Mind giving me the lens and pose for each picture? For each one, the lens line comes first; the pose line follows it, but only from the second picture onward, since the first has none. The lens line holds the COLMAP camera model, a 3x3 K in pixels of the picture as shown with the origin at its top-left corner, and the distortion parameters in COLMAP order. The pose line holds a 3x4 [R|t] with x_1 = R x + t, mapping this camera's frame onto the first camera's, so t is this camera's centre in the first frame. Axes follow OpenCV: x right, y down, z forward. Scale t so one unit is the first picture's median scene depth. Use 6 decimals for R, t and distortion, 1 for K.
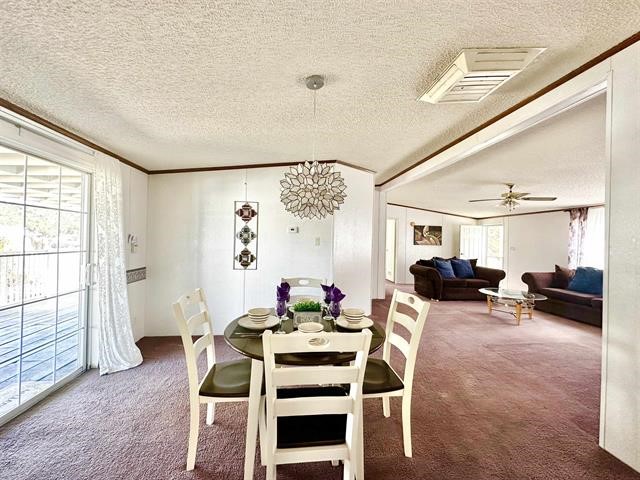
lens RADIAL K [[254.2, 0, 320.0], [0, 254.2, 240.0], [0, 0, 1]] dist [0.000164, -0.000042]
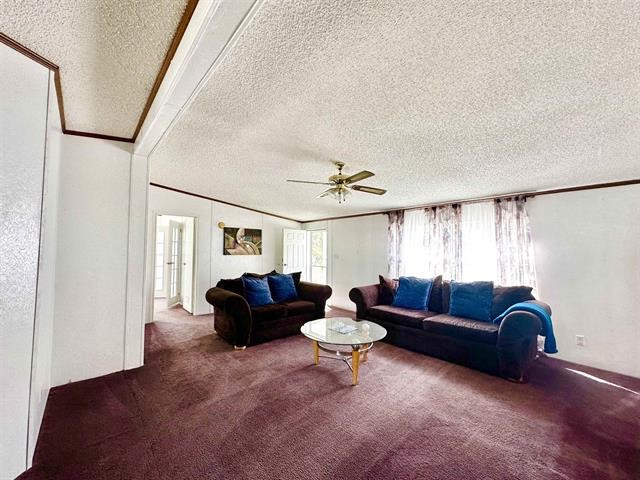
lens RADIAL K [[254.2, 0, 320.0], [0, 254.2, 240.0], [0, 0, 1]] dist [0.000164, -0.000042]
pose [[0.817210, 0.006636, 0.576302, 0.235229], [0.011861, 0.999528, -0.028328, 0.000958], [-0.576218, 0.029985, 0.816746, 0.356938]]
